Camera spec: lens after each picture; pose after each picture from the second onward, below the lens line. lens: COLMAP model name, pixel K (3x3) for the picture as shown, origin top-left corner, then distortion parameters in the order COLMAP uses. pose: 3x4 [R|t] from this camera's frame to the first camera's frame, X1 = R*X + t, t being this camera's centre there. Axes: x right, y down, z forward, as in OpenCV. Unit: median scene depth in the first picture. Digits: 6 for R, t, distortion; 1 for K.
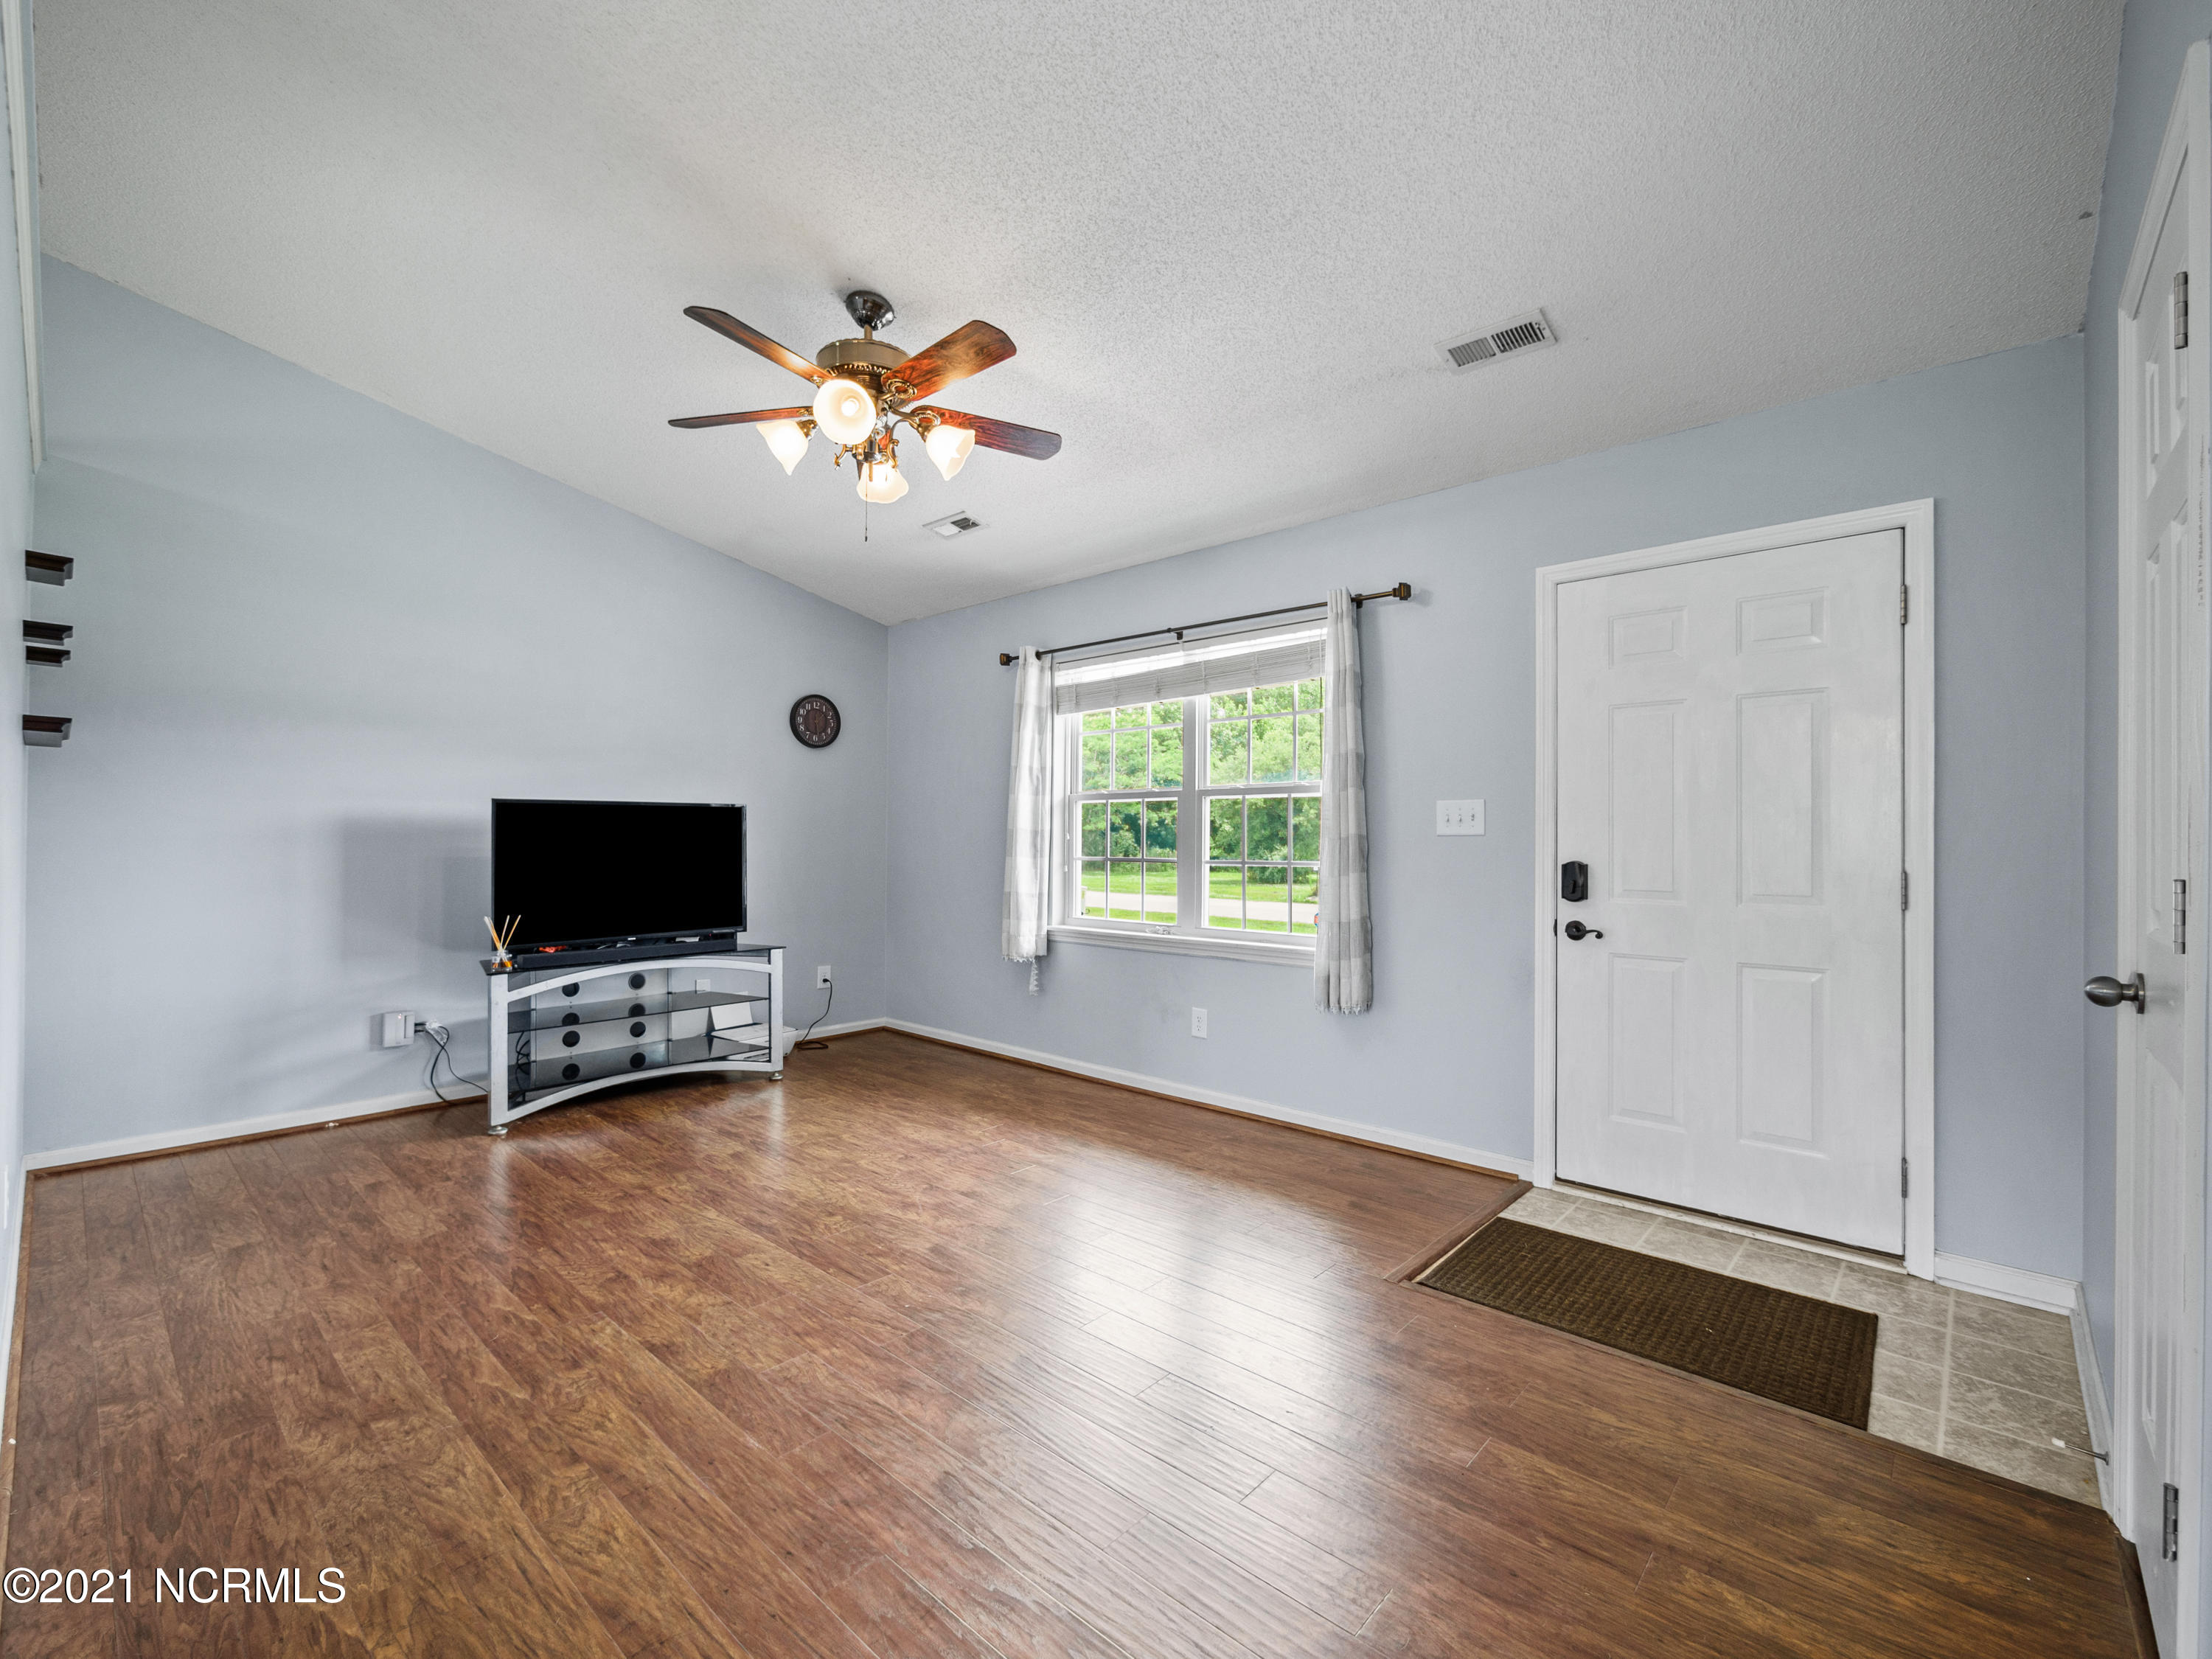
lens RADIAL K [[962.0, 0, 1105.4], [0, 962.0, 835.2], [0, 0, 1]] dist [-0.004317, 0.000684]
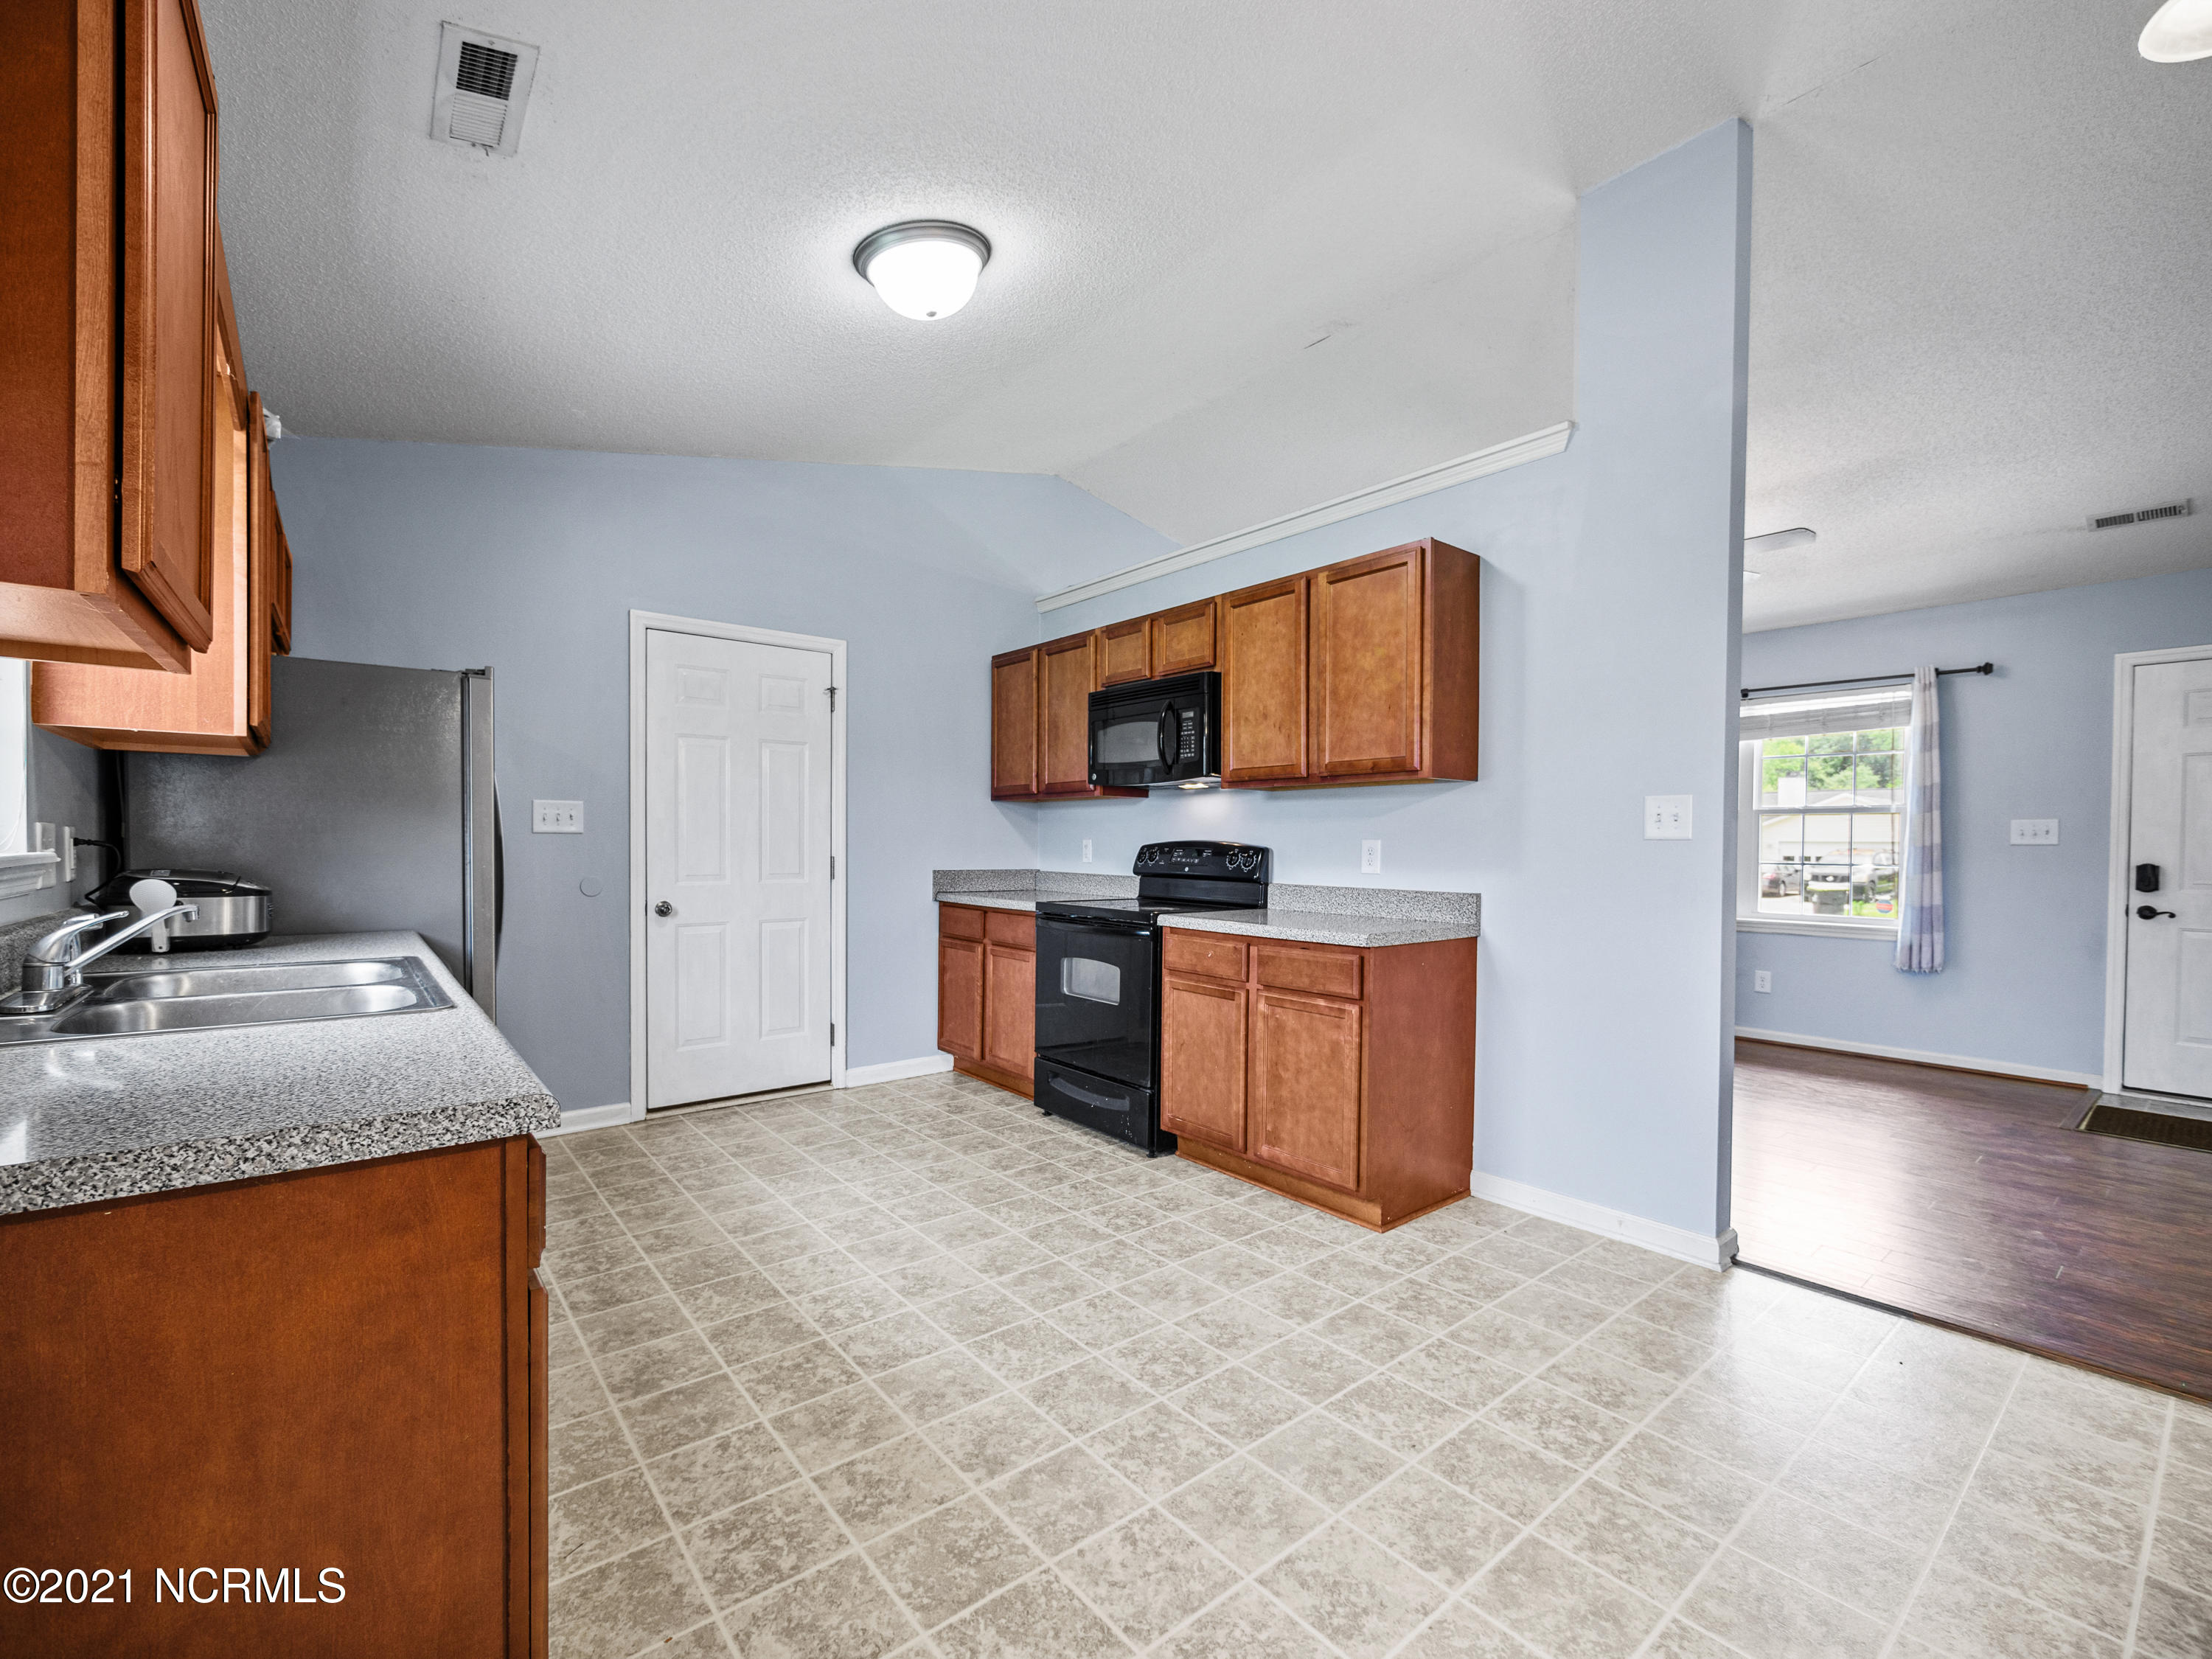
lens RADIAL K [[955.0, 0, 1114.0], [0, 955.0, 862.4], [0, 0, 1]] dist [-0.003990, -0.000290]
pose [[0.990332, 0.006277, -0.138573, -0.913845], [-0.003089, 0.999726, 0.023209, -0.002856], [0.138680, -0.022557, 0.990080, -0.659477]]
